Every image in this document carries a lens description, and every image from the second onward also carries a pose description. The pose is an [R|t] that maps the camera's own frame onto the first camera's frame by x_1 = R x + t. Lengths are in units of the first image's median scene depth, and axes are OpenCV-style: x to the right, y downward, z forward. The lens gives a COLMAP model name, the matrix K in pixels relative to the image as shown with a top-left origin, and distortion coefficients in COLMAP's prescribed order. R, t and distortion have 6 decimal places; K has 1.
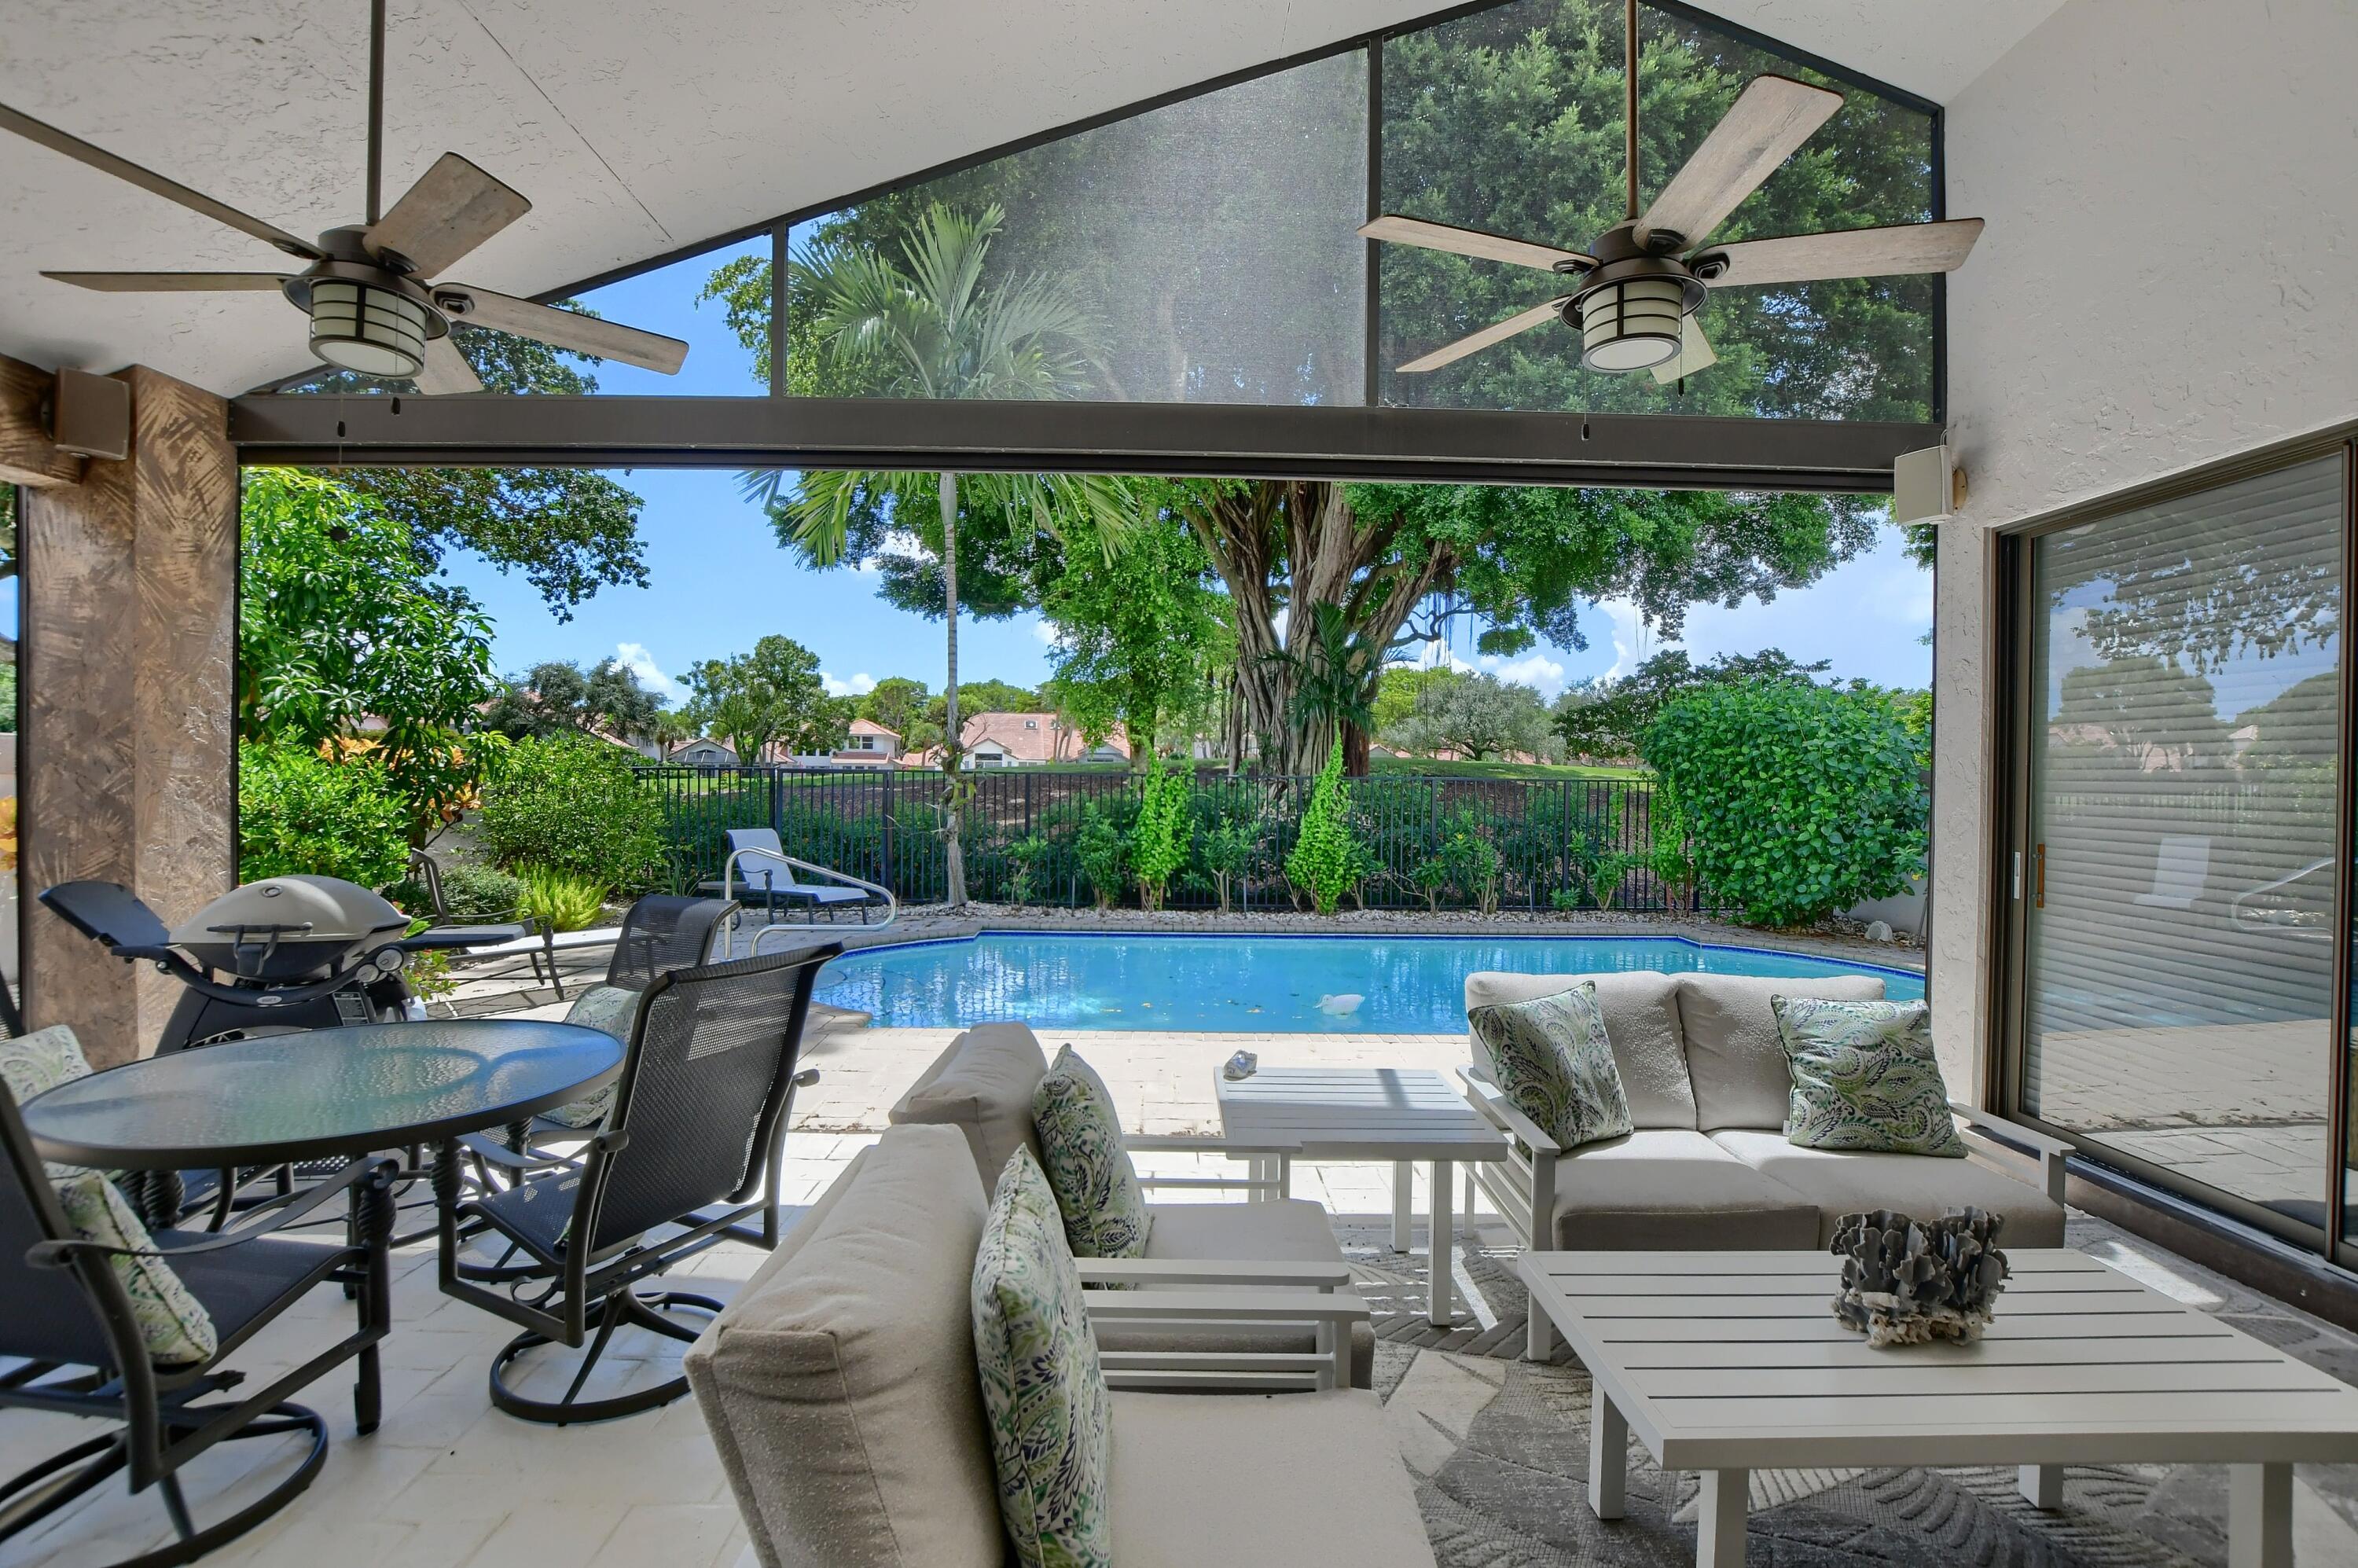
lens RADIAL K [[1041.2, 0, 1170.8], [0, 1041.2, 788.1], [0, 0, 1]] dist [-0.029829, 0.003124]
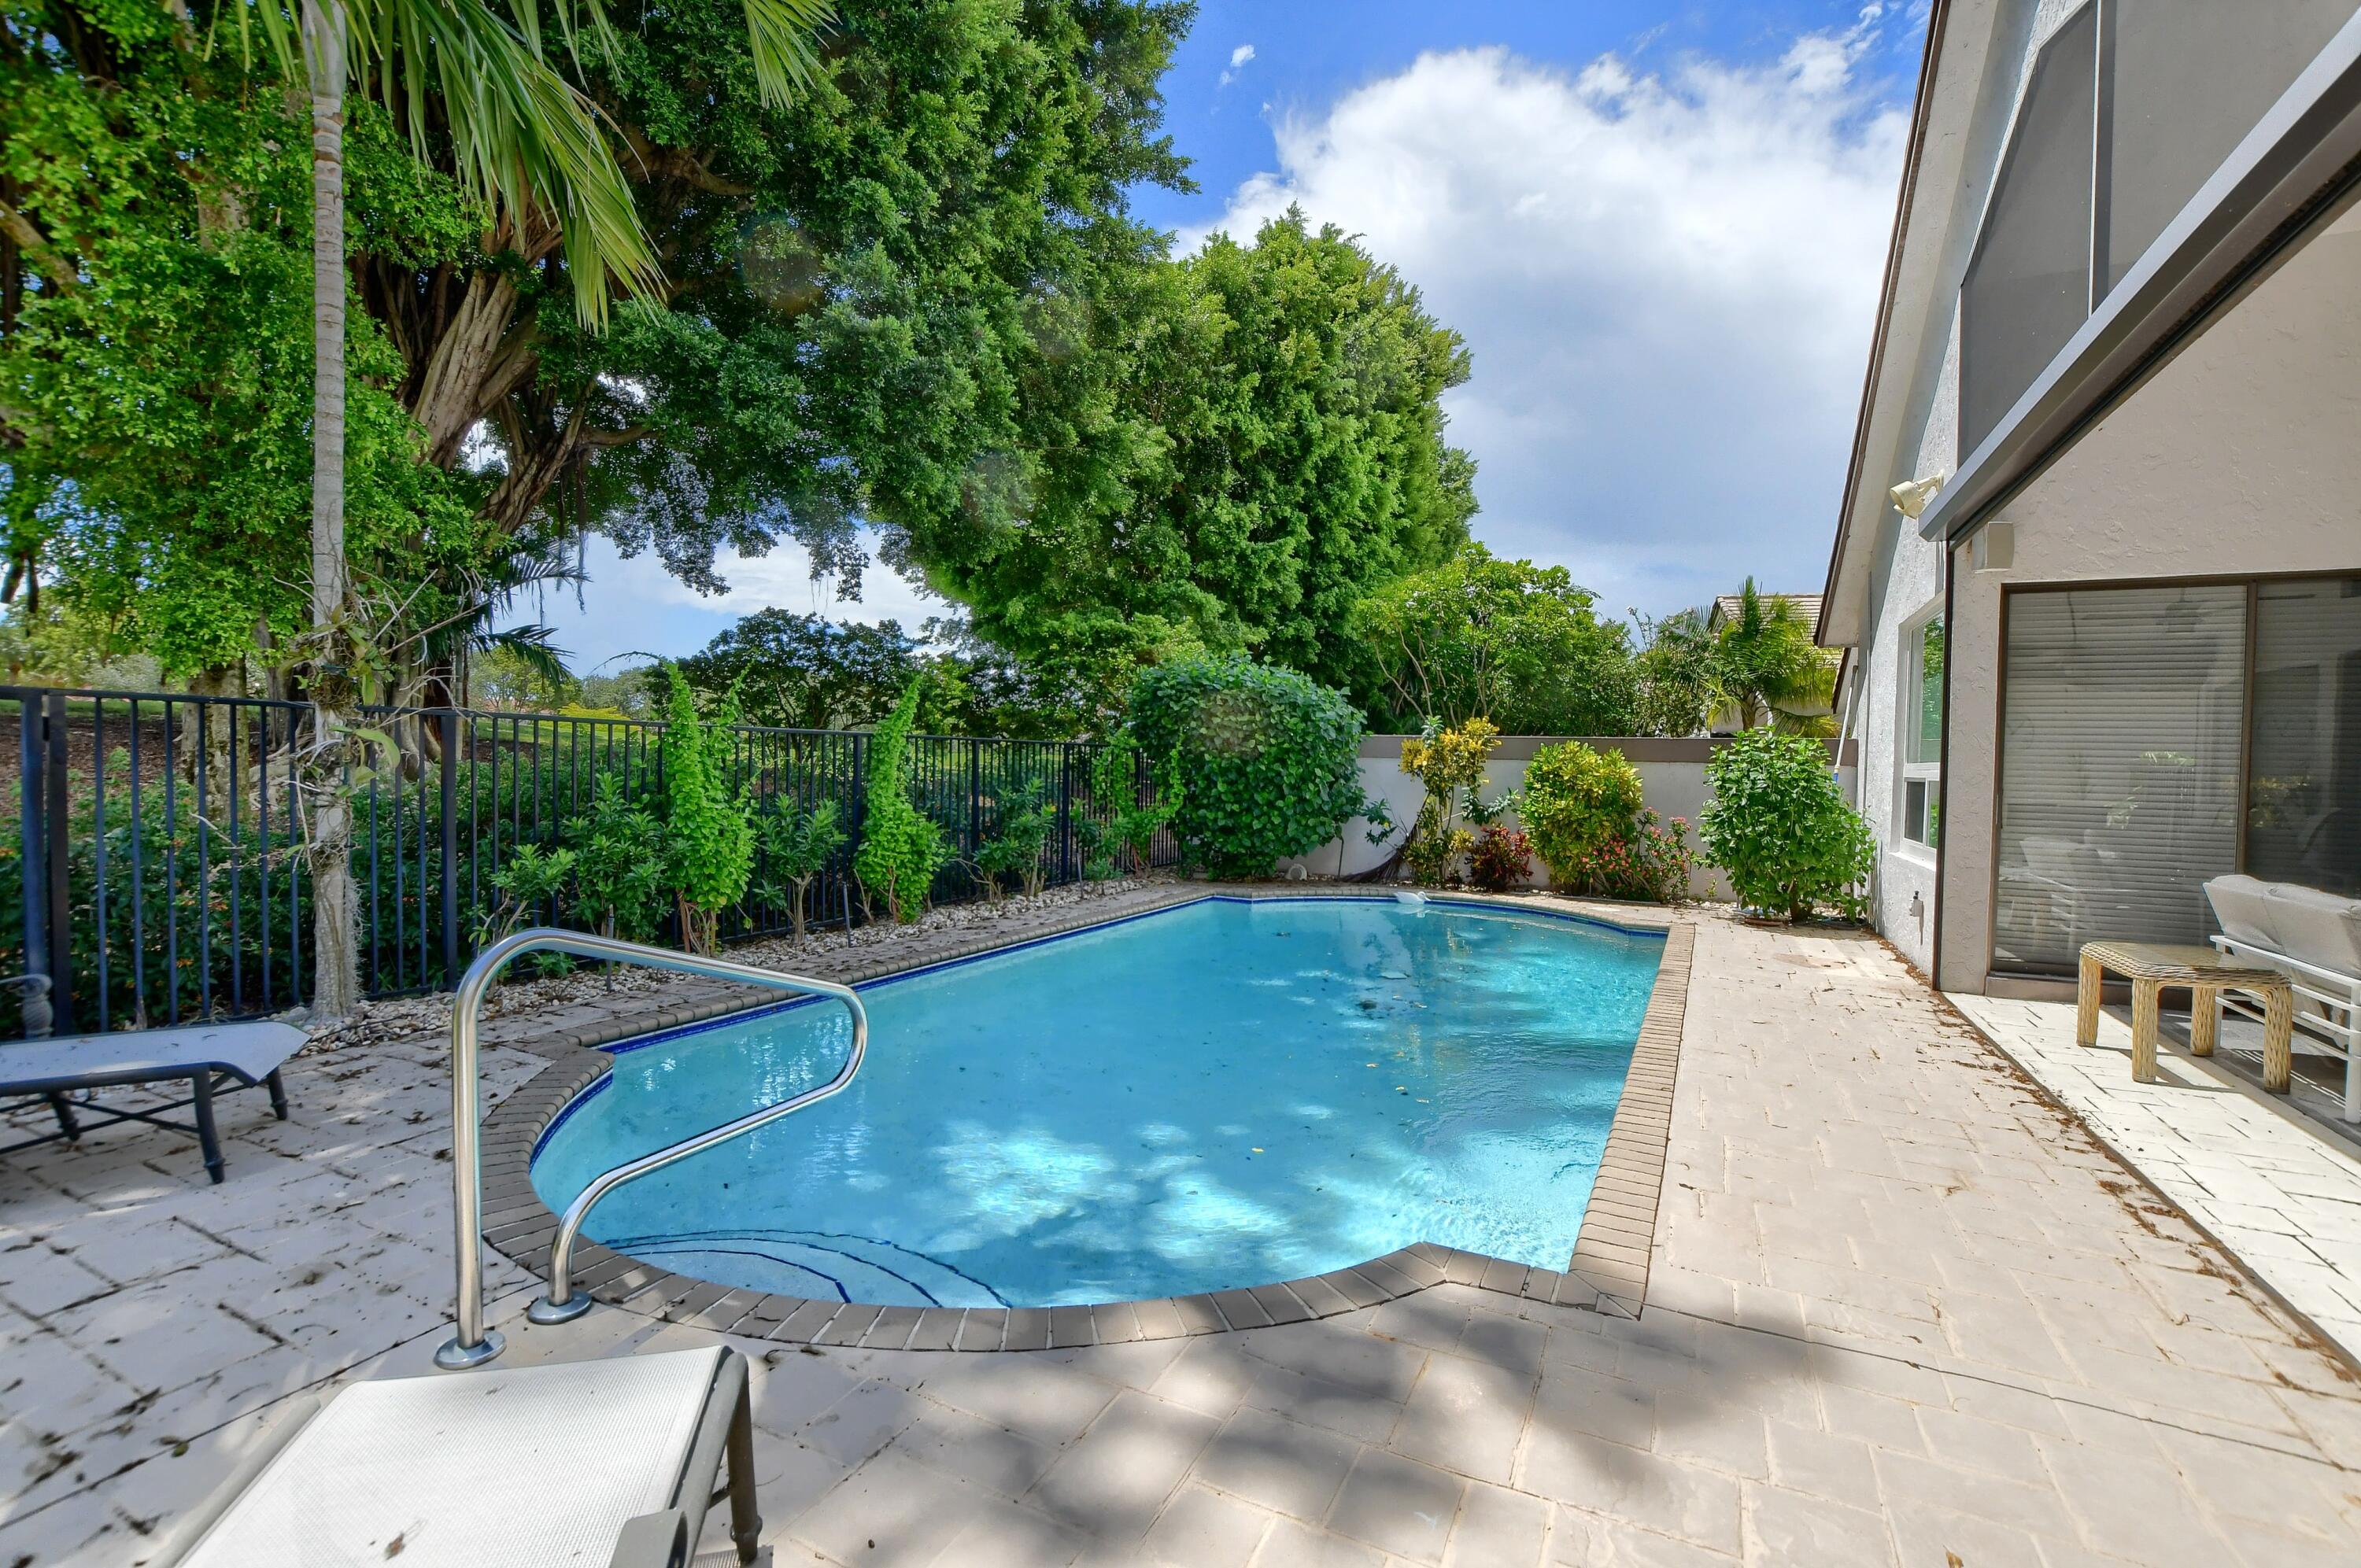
lens RADIAL K [[1042.4, 0, 1175.8], [0, 1042.4, 792.4], [0, 0, 1]] dist [-0.029829, 0.003124]
pose [[0.466453, -0.027631, 0.884115, -0.399147], [-0.003487, 0.999447, 0.033075, 0.004769], [-0.884539, -0.018511, 0.466098, 0.486918]]
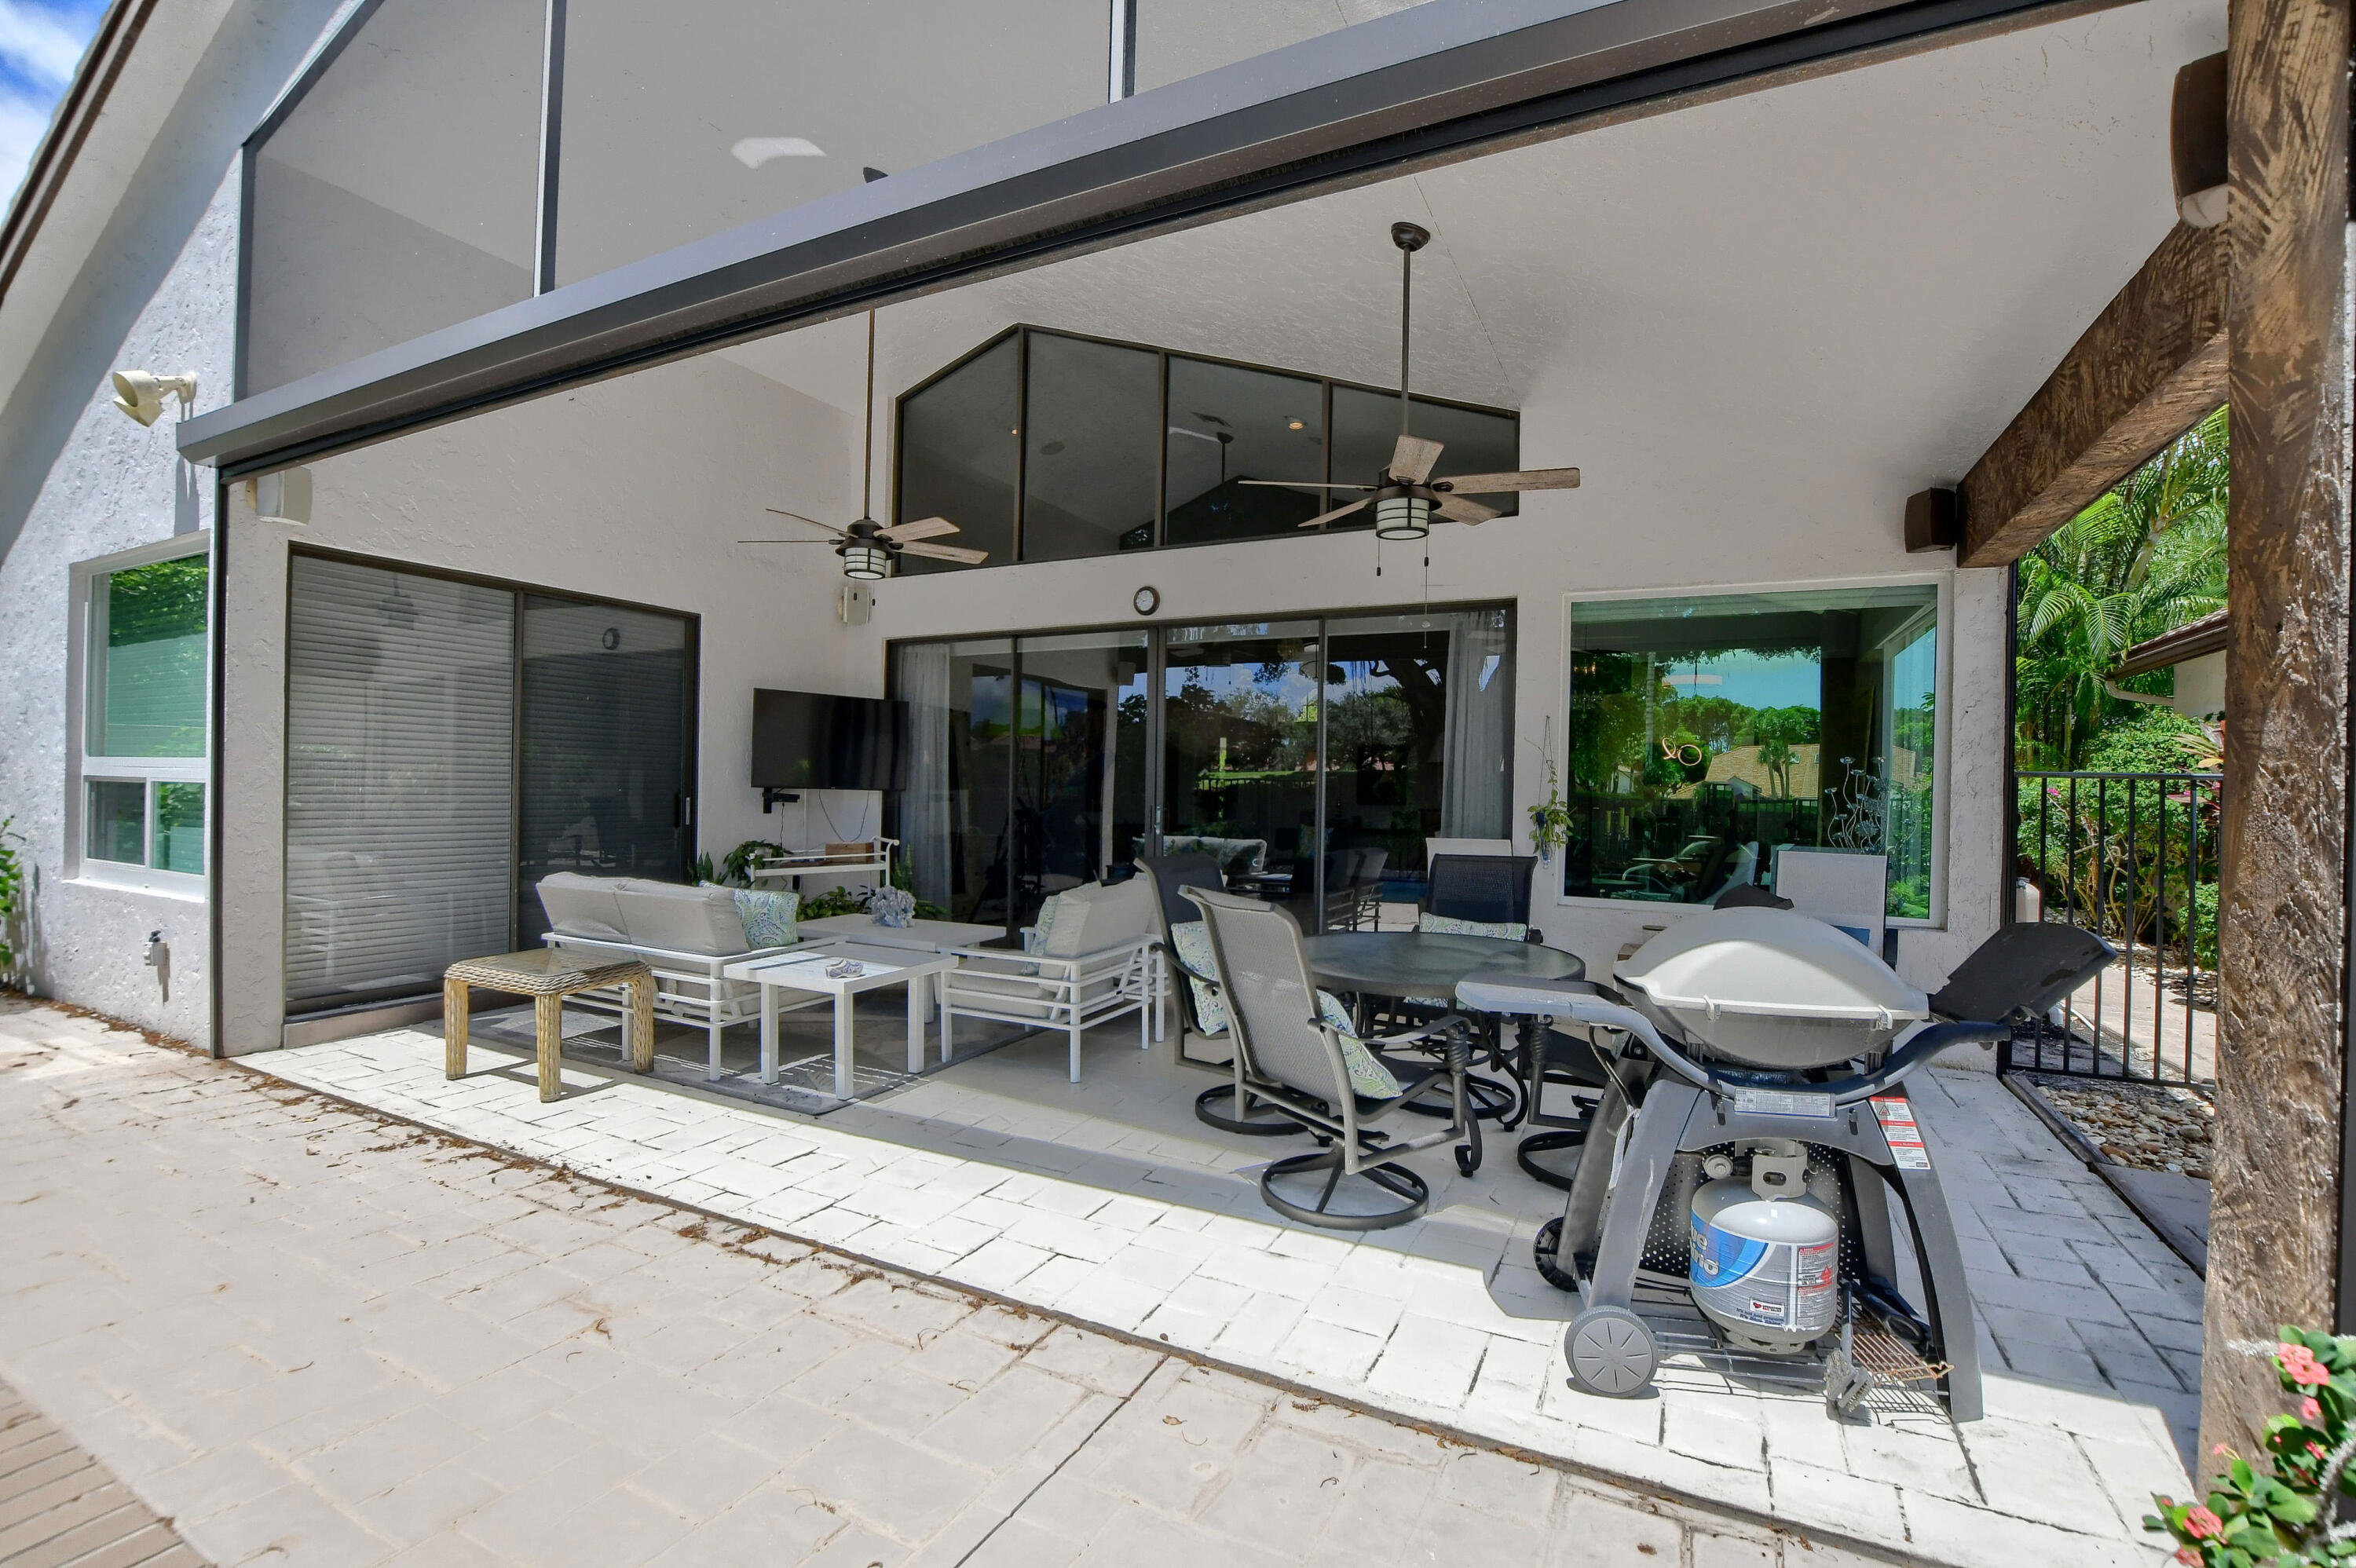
lens RADIAL K [[1040.3, 0, 1175.8], [0, 1040.3, 784.3], [0, 0, 1]] dist [-0.029829, 0.003124]
pose [[-0.882394, -0.026491, 0.469765, -0.259586], [-0.022785, 0.999648, 0.013573, 0.001278], [-0.469959, 0.001273, -0.882687, 0.562051]]
